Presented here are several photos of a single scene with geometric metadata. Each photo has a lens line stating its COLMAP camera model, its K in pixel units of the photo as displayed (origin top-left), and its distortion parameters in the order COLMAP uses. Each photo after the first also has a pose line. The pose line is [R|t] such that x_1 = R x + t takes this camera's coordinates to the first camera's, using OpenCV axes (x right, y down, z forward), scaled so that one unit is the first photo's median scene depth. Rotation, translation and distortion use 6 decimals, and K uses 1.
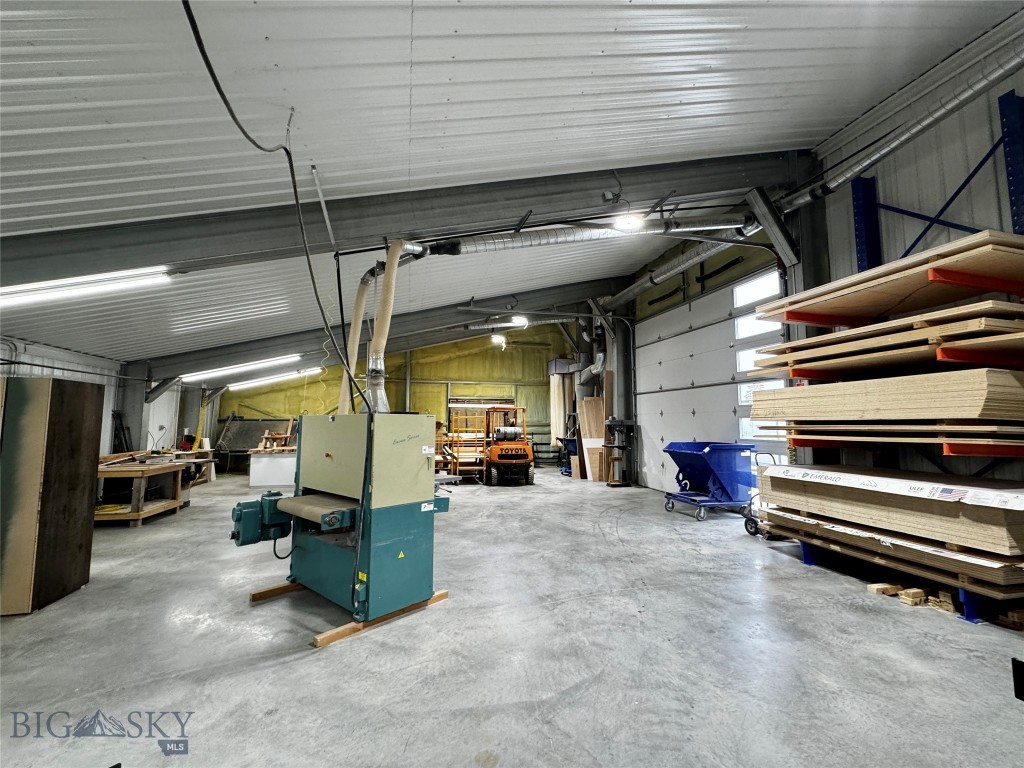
lens RADIAL K [[442.2, 0, 512.0], [0, 442.2, 384.0], [0, 0, 1]] dist [0.000397, -0.000050]
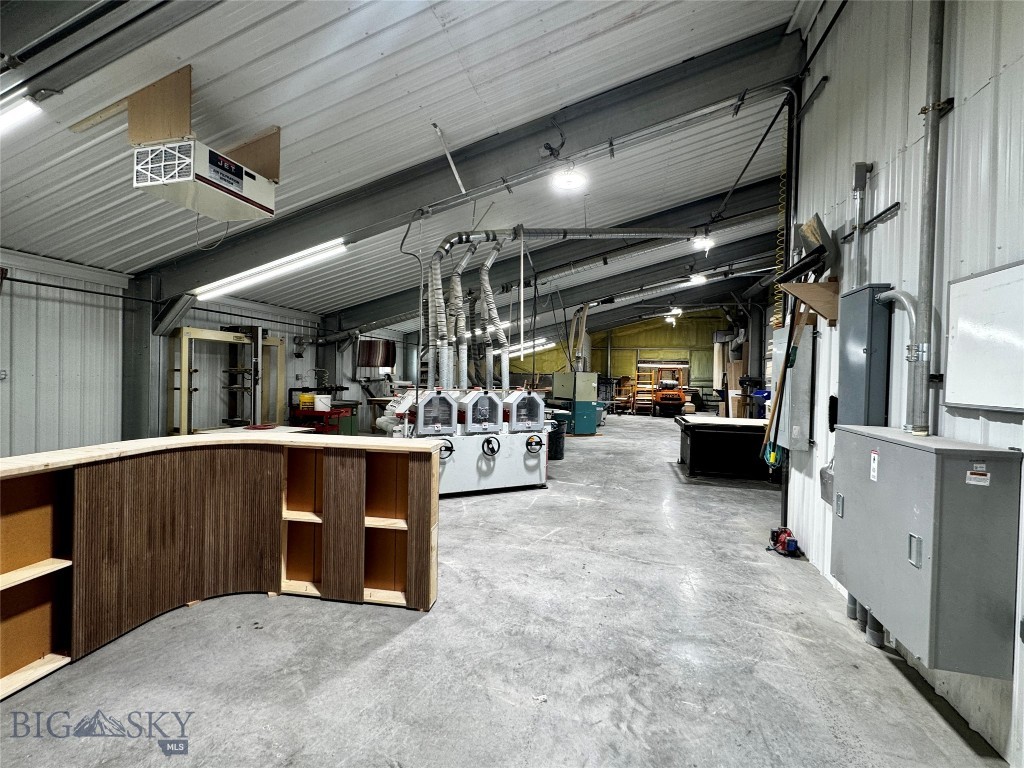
lens RADIAL K [[414.3, 0, 512.0], [0, 414.3, 384.0], [0, 0, 1]] dist [-0.000136, -0.000005]
pose [[0.877200, 0.026956, -0.479368, 0.178379], [0.021333, 0.995248, 0.095002, -0.033716], [0.479652, -0.093562, 0.872457, -0.456625]]
